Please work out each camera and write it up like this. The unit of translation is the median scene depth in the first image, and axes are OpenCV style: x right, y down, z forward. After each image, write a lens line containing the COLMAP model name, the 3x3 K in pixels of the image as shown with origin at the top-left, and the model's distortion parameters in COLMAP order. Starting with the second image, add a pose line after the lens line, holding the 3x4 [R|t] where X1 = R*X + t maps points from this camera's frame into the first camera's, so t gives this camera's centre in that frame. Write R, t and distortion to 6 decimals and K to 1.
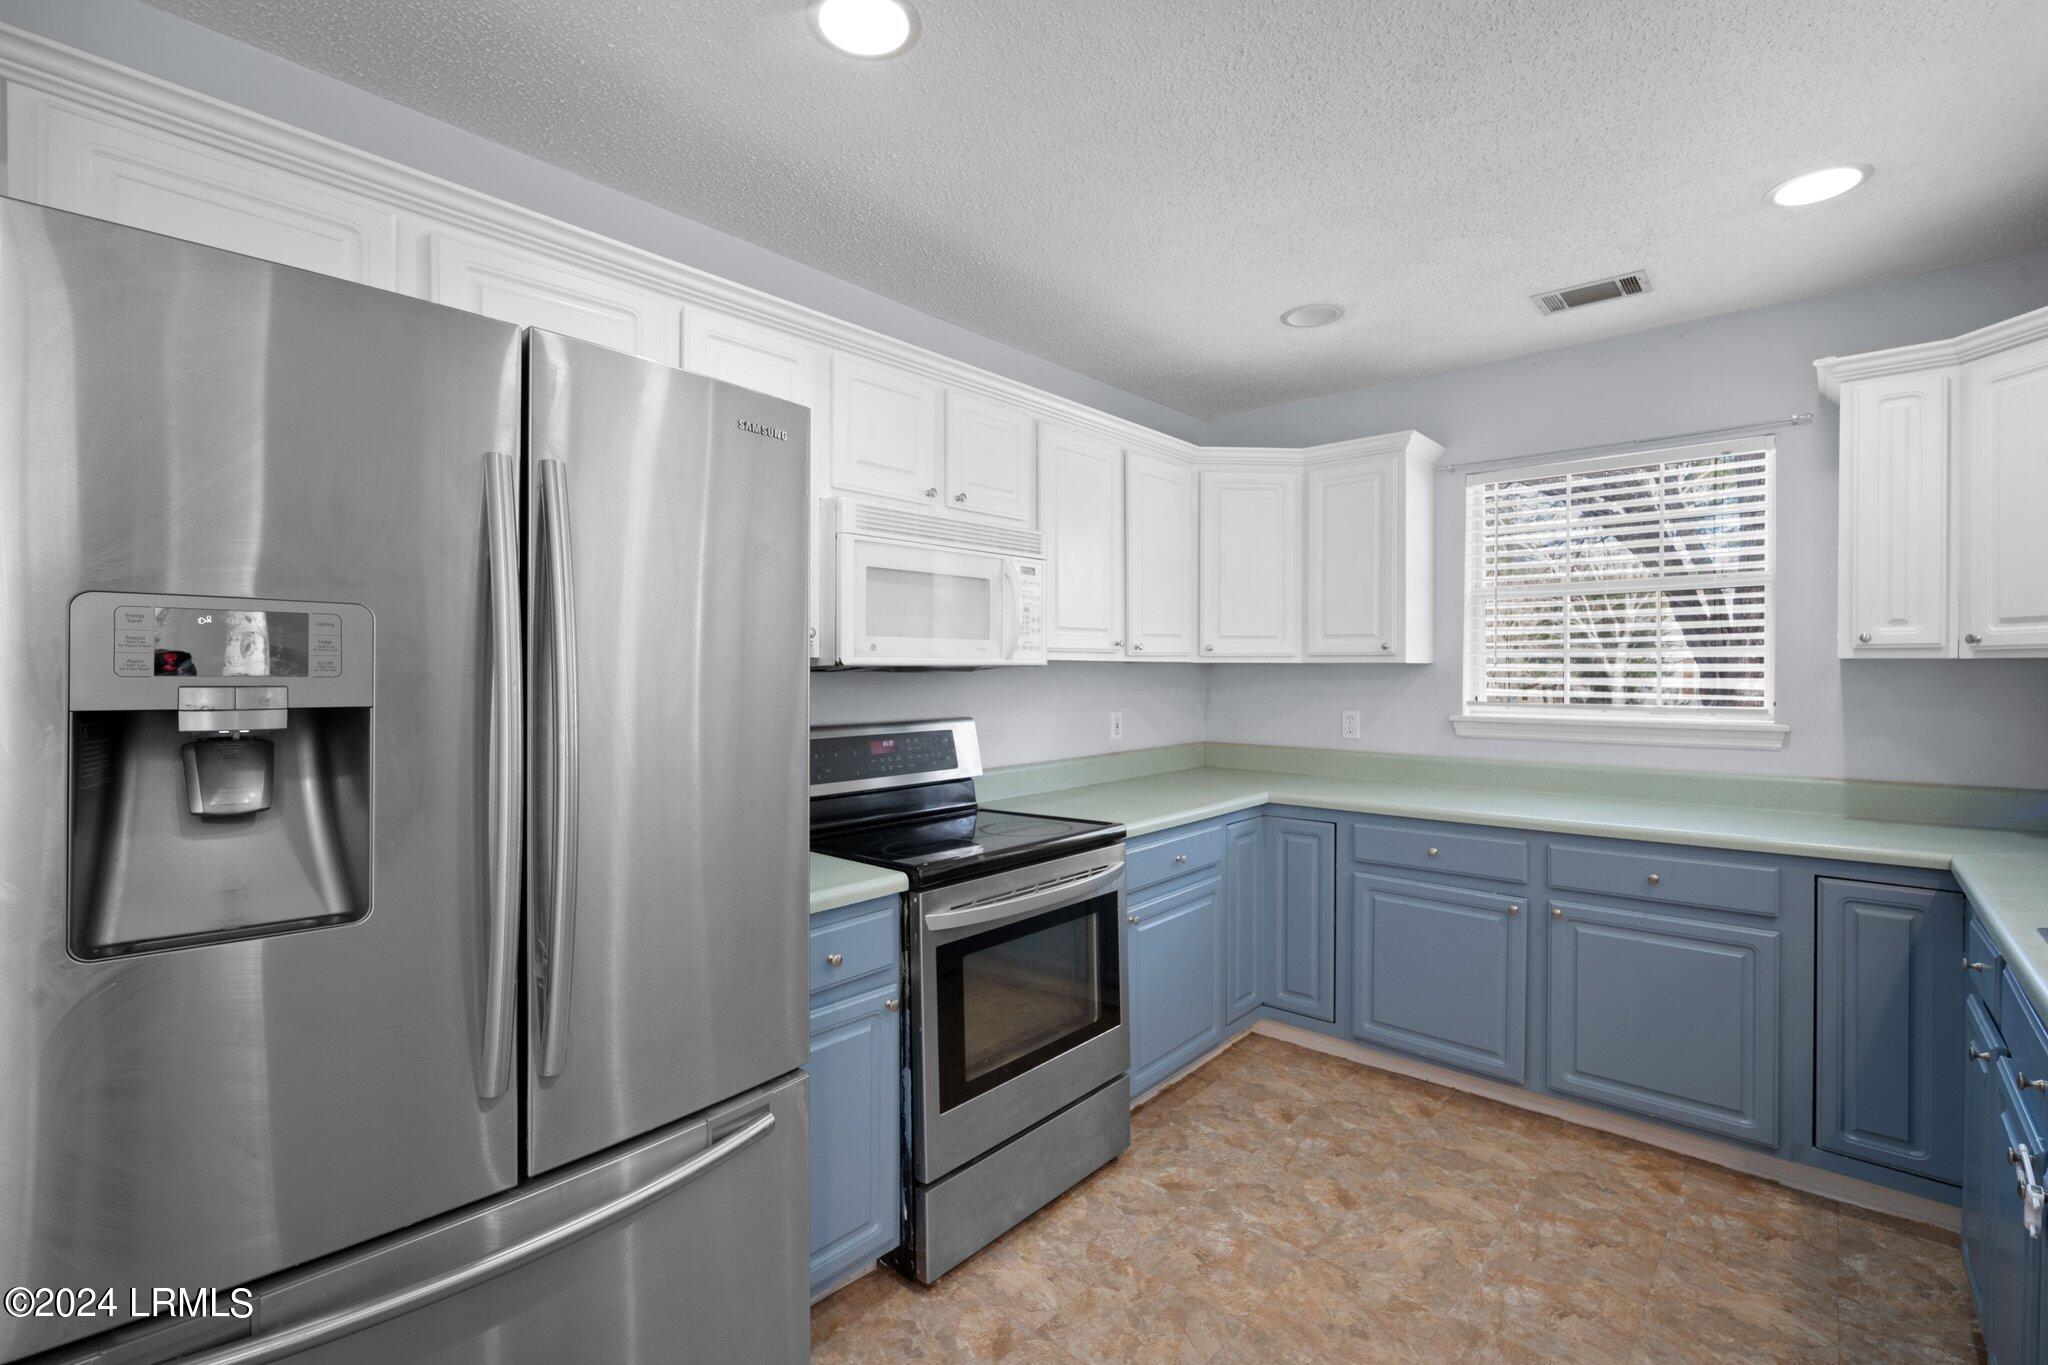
lens RADIAL K [[906.8, 0, 1026.5], [0, 906.8, 677.6], [0, 0, 1]] dist [-0.014738, 0.004529]
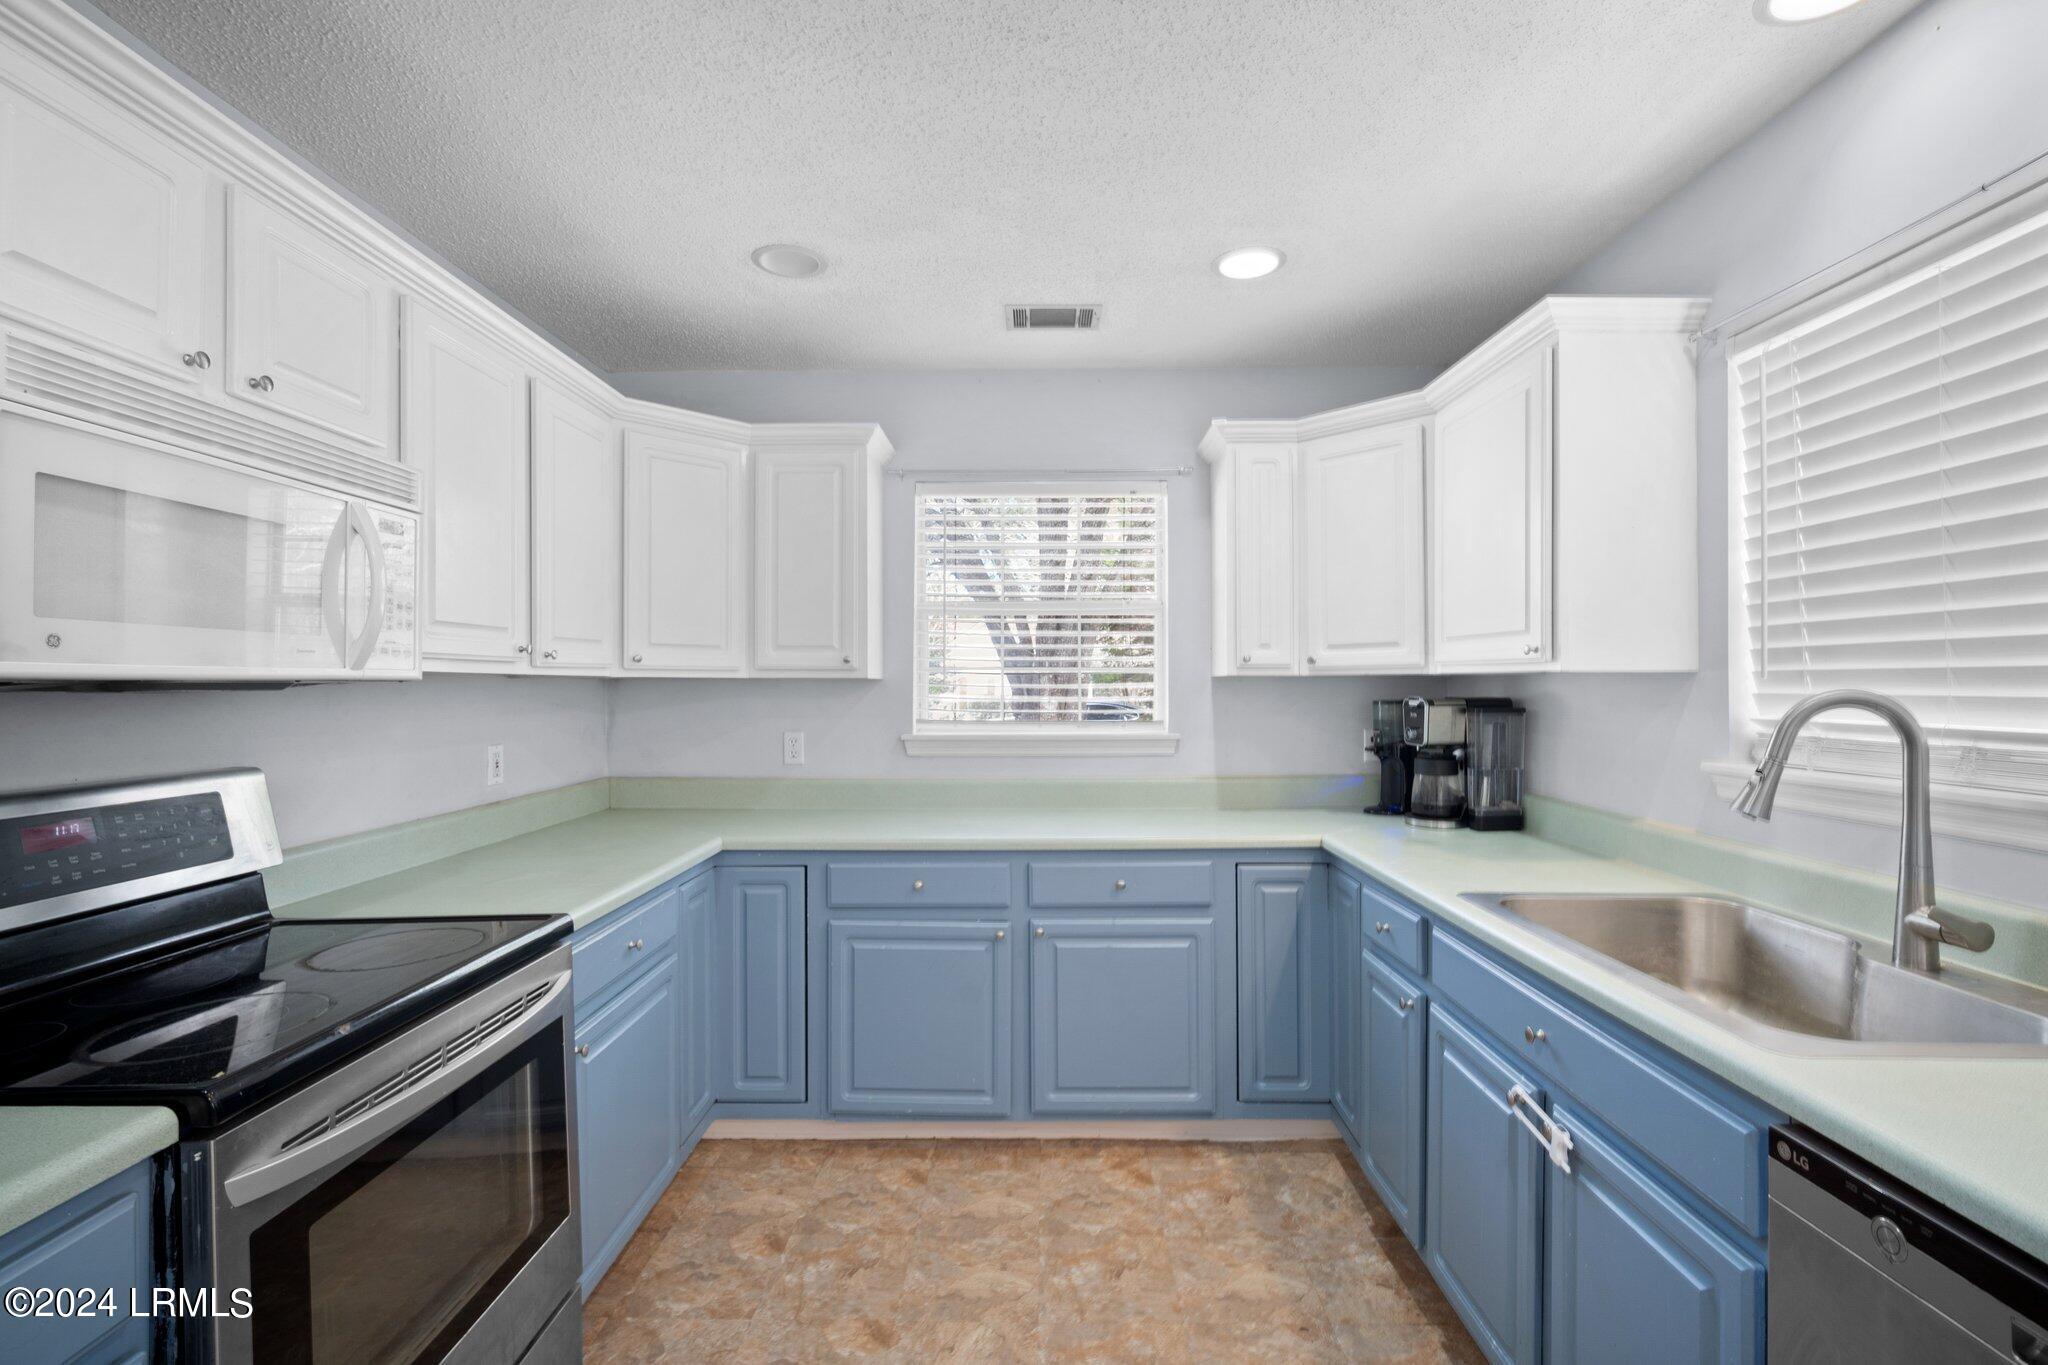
lens RADIAL K [[916.1, 0, 1024.2], [0, 916.1, 678.3], [0, 0, 1]] dist [-0.009951, -0.000064]
pose [[0.755914, 0.003029, 0.654664, -0.080722], [0.008236, 0.999866, -0.014137, -0.002039], [-0.654619, 0.016078, 0.755788, 0.254029]]
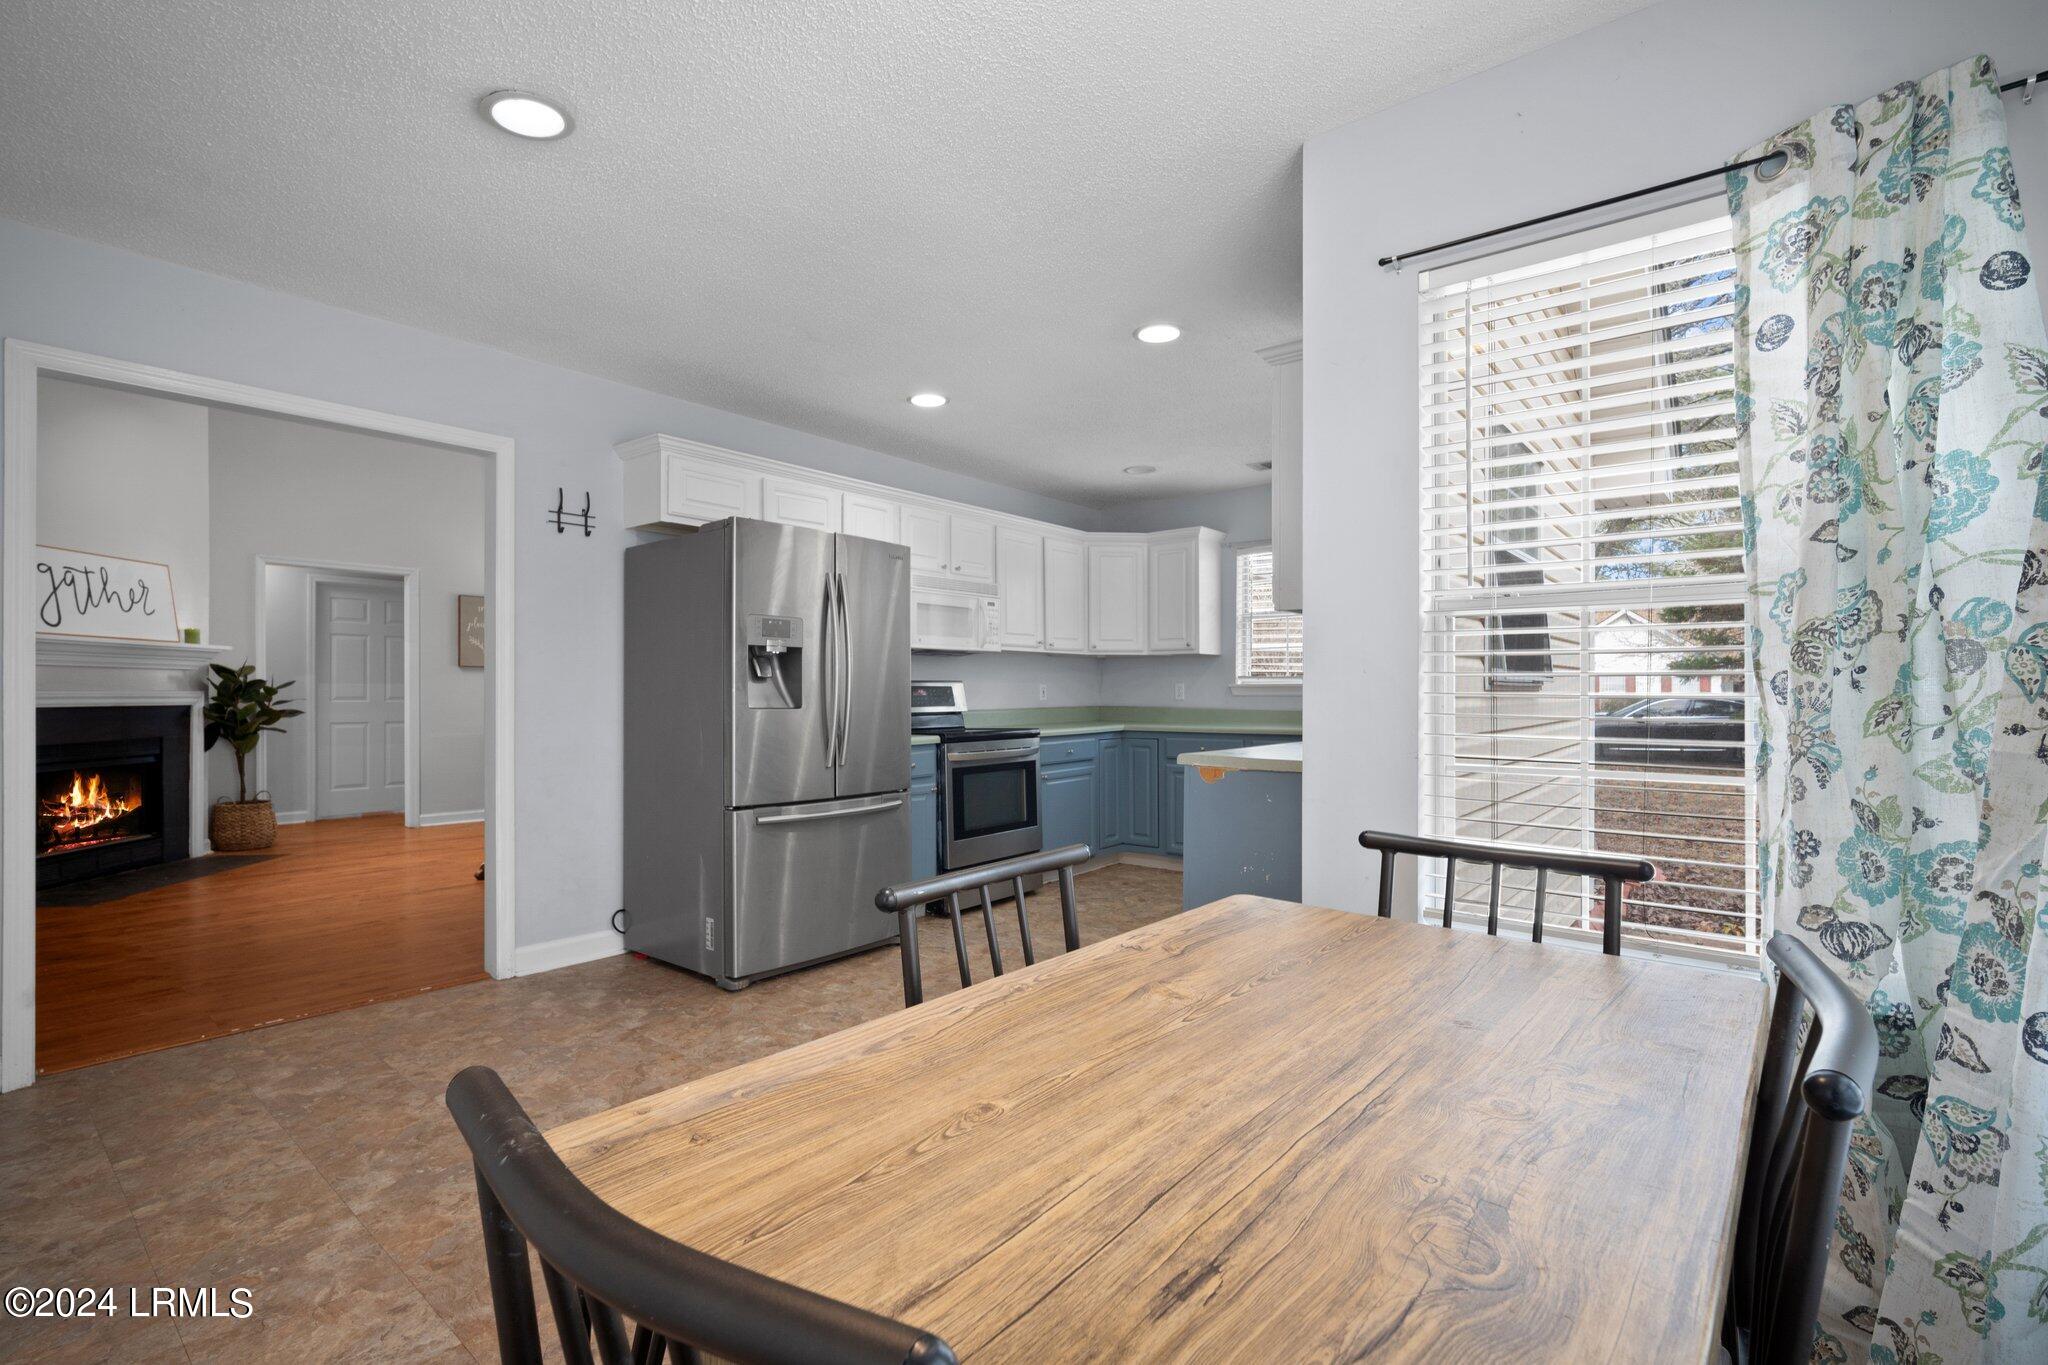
lens RADIAL K [[916.2, 0, 1023.5], [0, 916.2, 691.0], [0, 0, 1]] dist [-0.011716, -0.000463]
pose [[0.999309, -0.003557, 0.036987, -0.002653], [0.003933, 0.999941, -0.010109, 0.096269], [-0.036948, 0.010248, 0.999265, -1.034099]]
